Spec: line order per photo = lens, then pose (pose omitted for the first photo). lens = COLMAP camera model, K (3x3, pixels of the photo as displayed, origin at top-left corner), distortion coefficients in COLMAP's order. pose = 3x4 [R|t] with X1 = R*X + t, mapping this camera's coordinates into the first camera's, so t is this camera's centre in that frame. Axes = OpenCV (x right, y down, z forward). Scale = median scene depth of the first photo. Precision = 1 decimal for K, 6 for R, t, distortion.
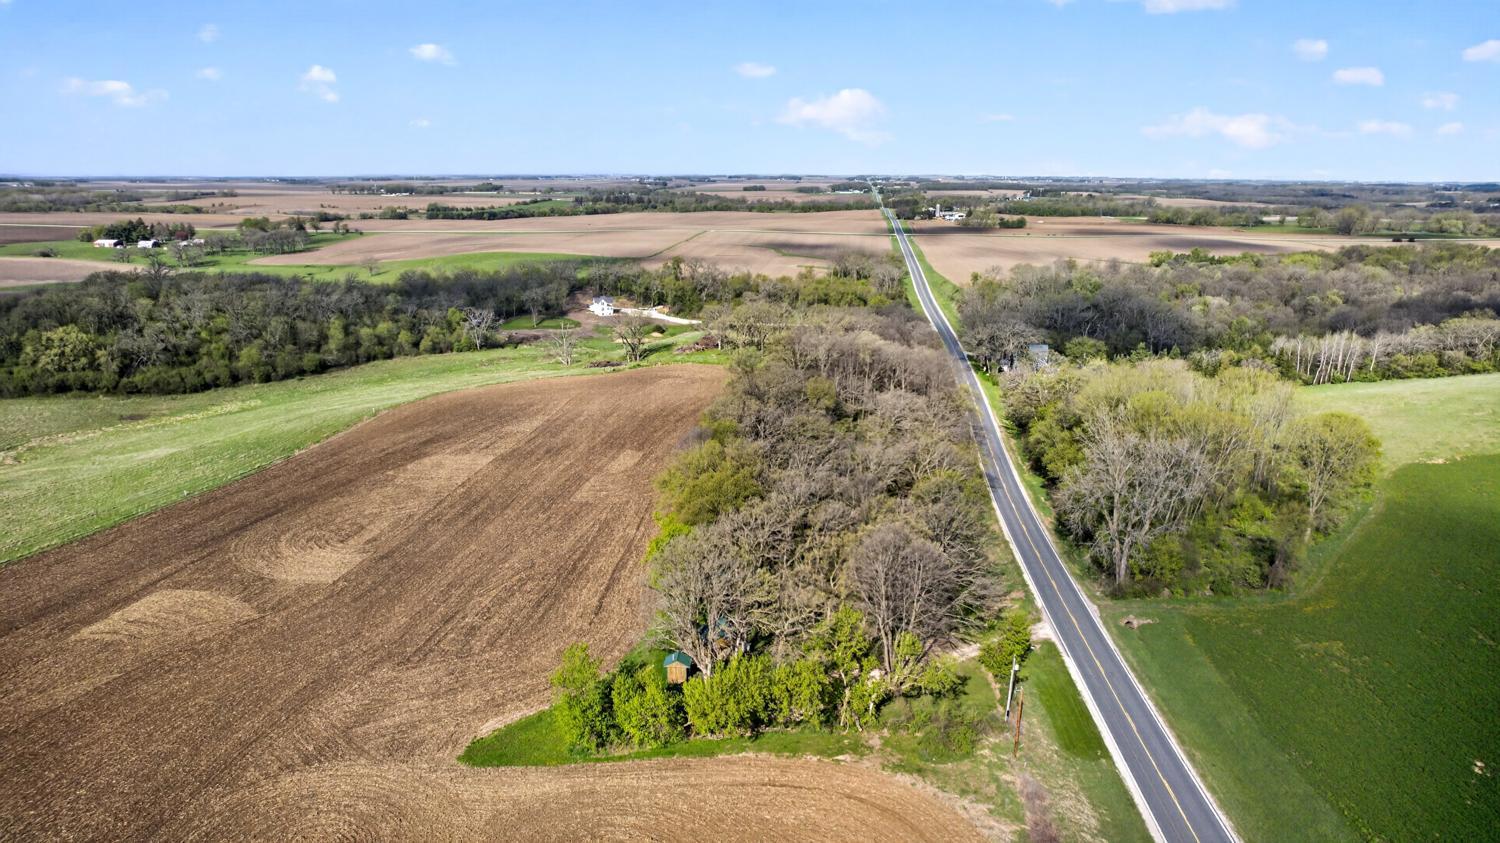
lens RADIAL K [[961.5, 0, 762.8], [0, 961.5, 429.7], [0, 0, 1]] dist [-0.083778, 0.076388]
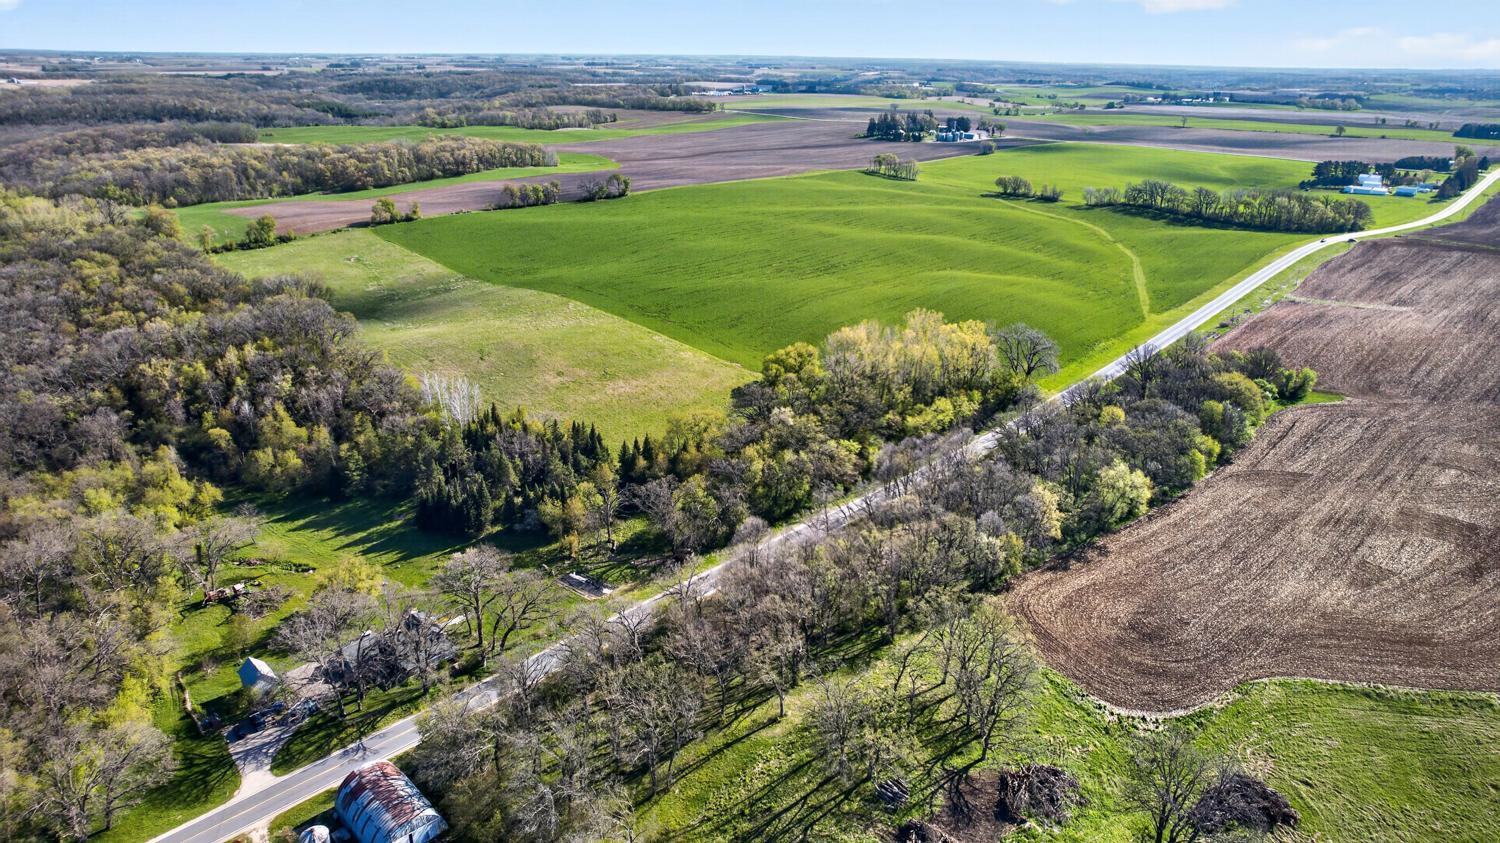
lens RADIAL K [[961.5, 0, 756.9], [0, 961.5, 415.5], [0, 0, 1]] dist [-0.083778, 0.076388]
pose [[-0.784122, -0.236043, 0.573965, -0.205159], [0.144985, 0.829580, 0.539236, -0.551474], [-0.603433, 0.506044, -0.616269, 1.425988]]
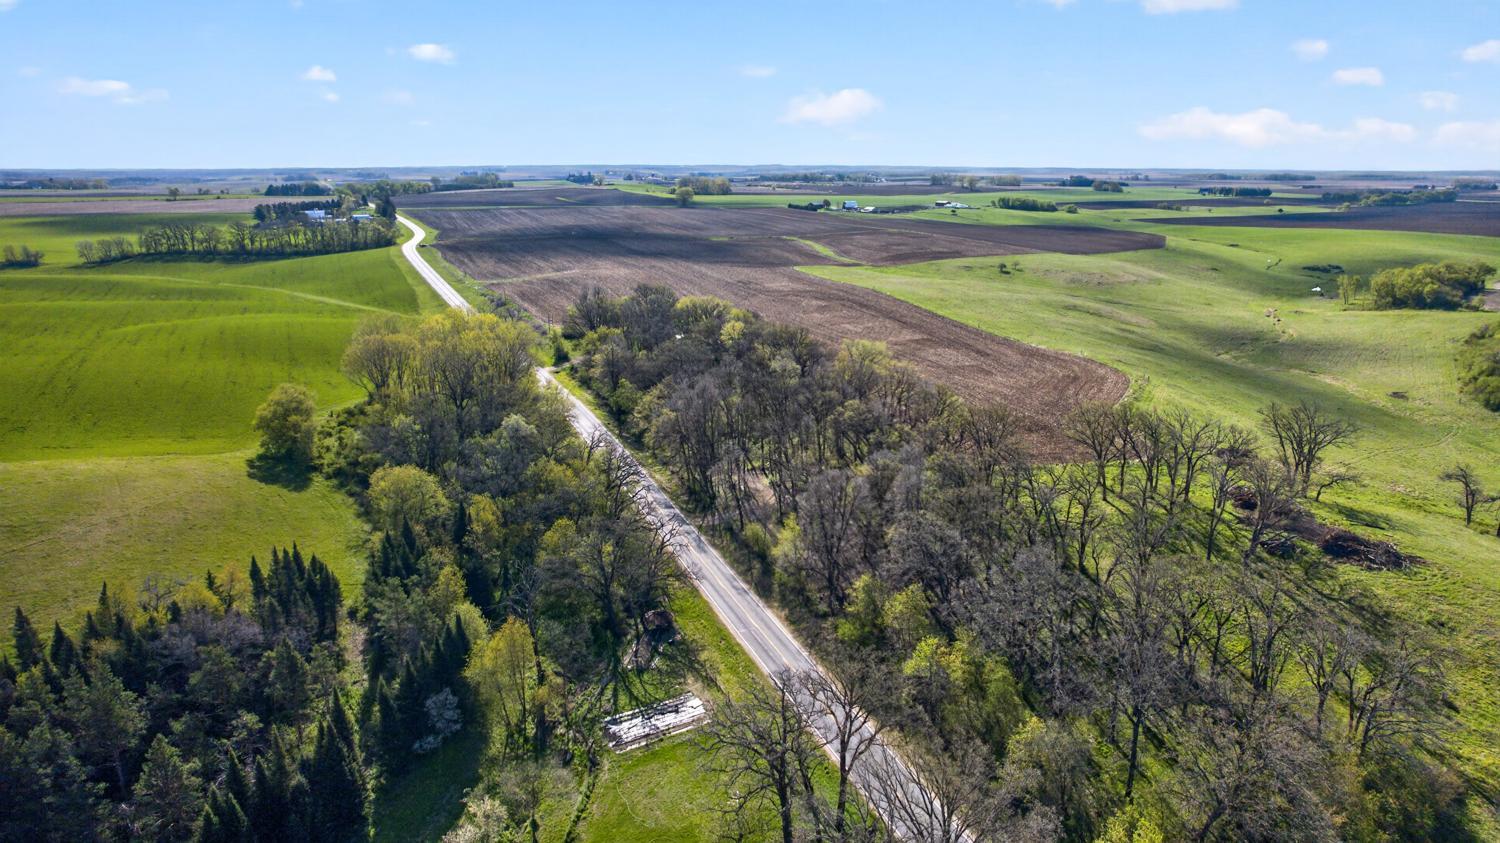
lens RADIAL K [[961.5, 0, 756.6], [0, 961.5, 423.8], [0, 0, 1]] dist [-0.083778, 0.076388]
pose [[-0.852591, 0.130520, -0.506017, 0.483285], [-0.141561, 0.874419, 0.464061, -0.365458], [0.503040, 0.467287, -0.727045, 1.376722]]
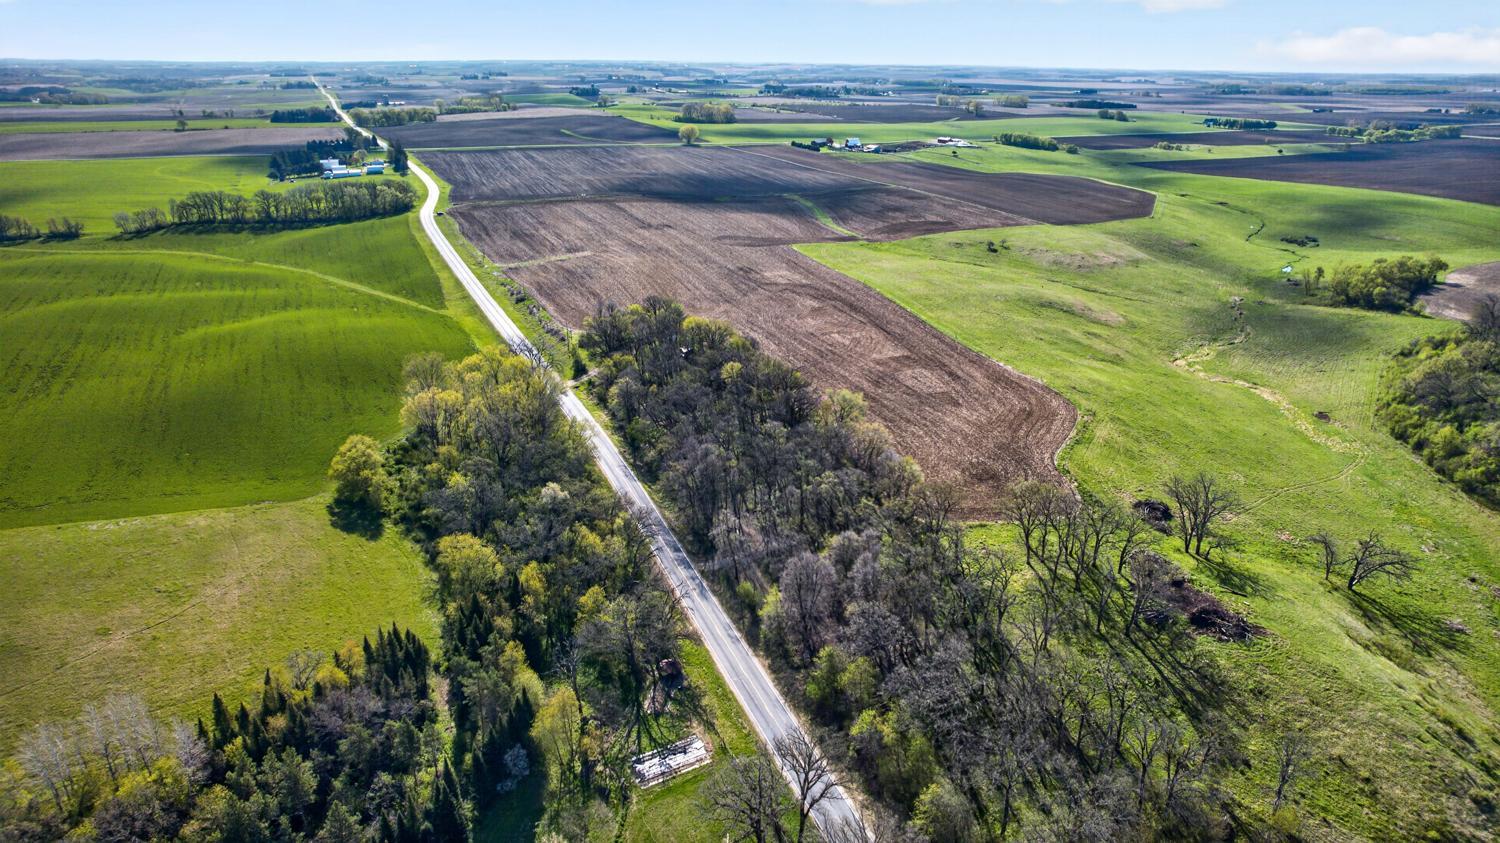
lens RADIAL K [[961.5, 0, 756.7], [0, 961.5, 423.6], [0, 0, 1]] dist [-0.083778, 0.076388]
pose [[-0.855715, 0.172849, -0.487725, 0.525754], [-0.148021, 0.821402, 0.550807, -0.543998], [0.495825, 0.543528, -0.677300, 1.413917]]
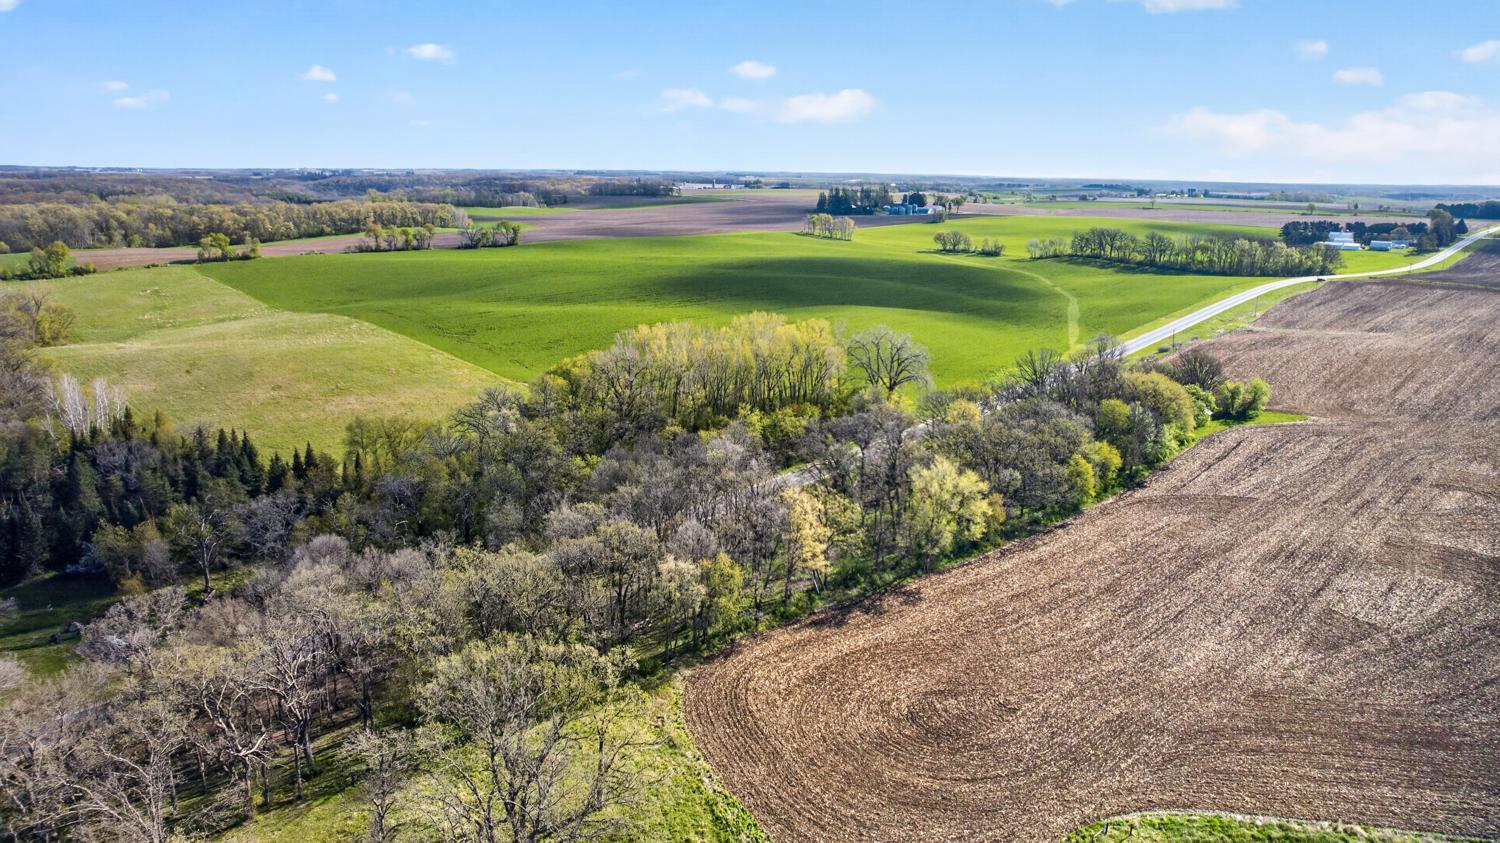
lens RADIAL K [[961.5, 0, 758.7], [0, 961.5, 417.4], [0, 0, 1]] dist [-0.083778, 0.076388]
pose [[-0.787549, -0.170657, 0.592152, -0.218049], [0.142622, 0.884329, 0.444546, -0.318541], [-0.599522, 0.434555, -0.672113, 1.177606]]
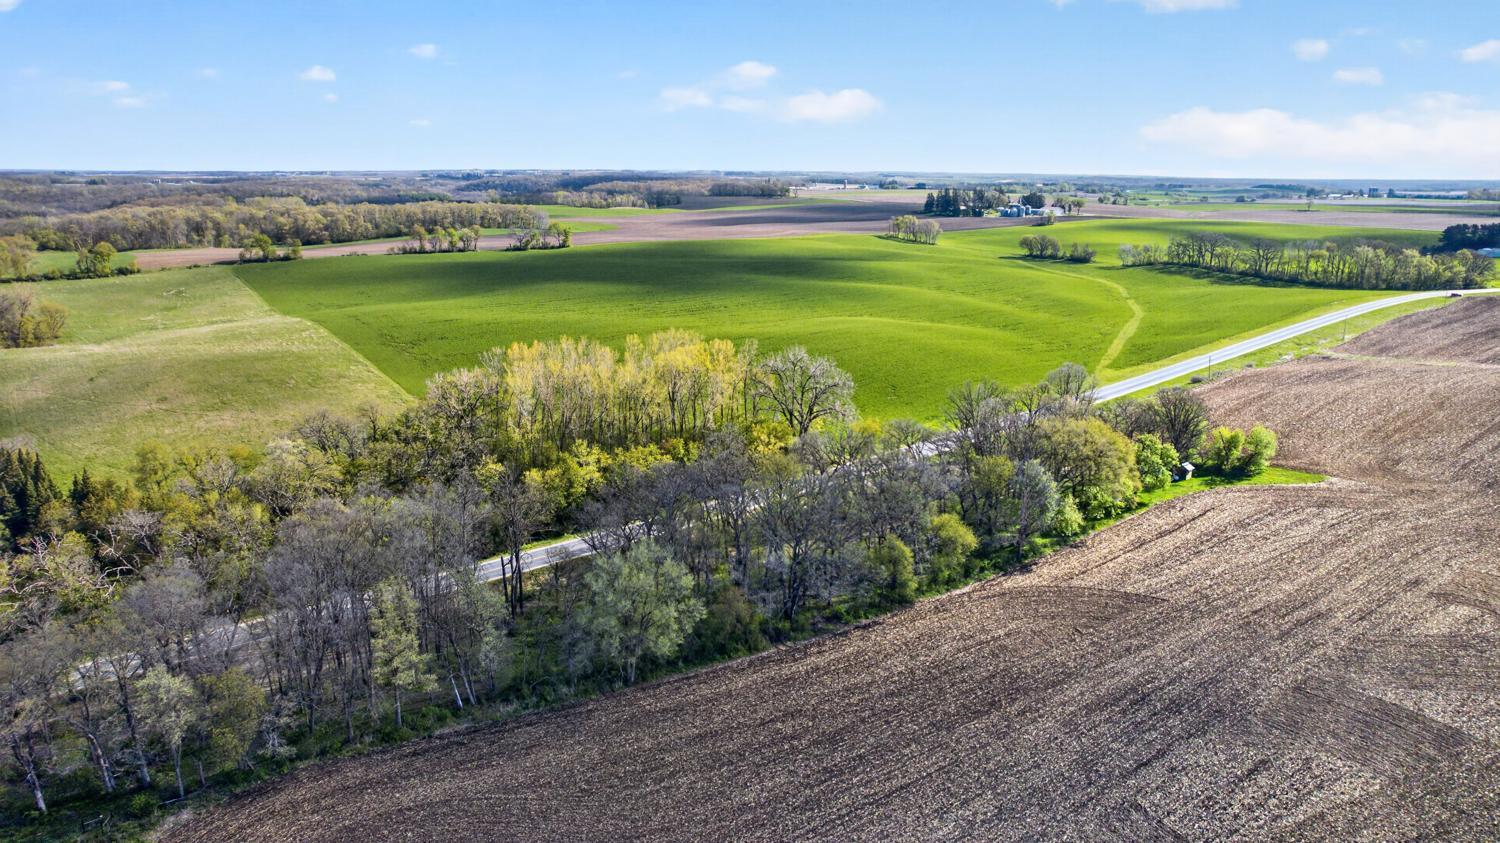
lens RADIAL K [[961.5, 0, 758.9], [0, 961.5, 418.9], [0, 0, 1]] dist [-0.083778, 0.076388]
pose [[-0.678432, -0.196131, 0.707999, -0.292636], [0.180843, 0.889468, 0.419693, -0.259595], [-0.712057, 0.412770, -0.567975, 0.960004]]
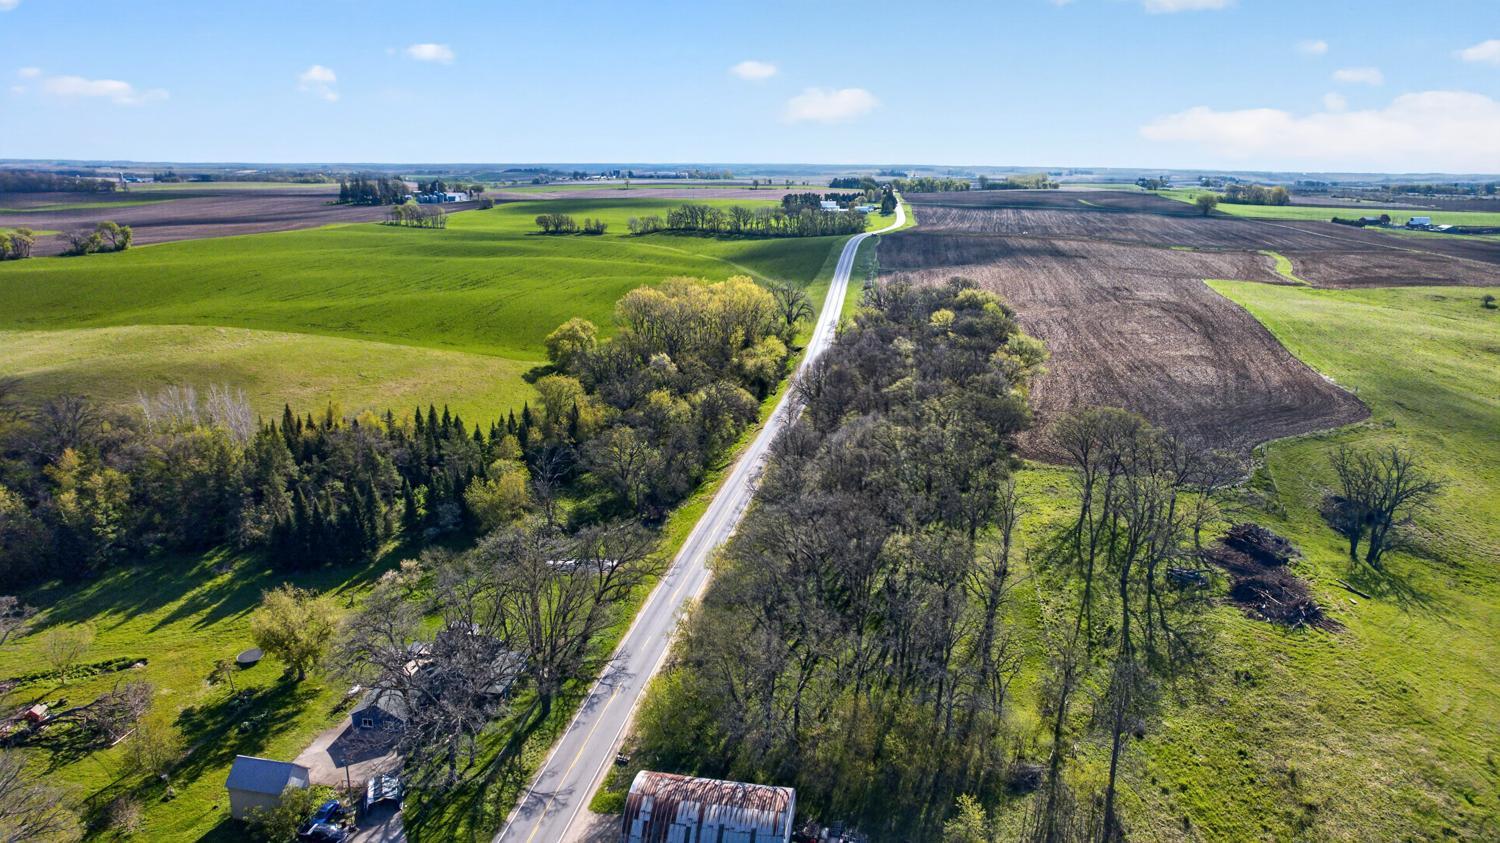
lens RADIAL K [[961.5, 0, 757.4], [0, 961.5, 420.4], [0, 0, 1]] dist [-0.083778, 0.076388]
pose [[-0.998556, -0.028719, 0.045398, 0.182008], [-0.002007, 0.864447, 0.502720, -0.420350], [-0.053682, 0.501903, -0.863256, 1.568881]]
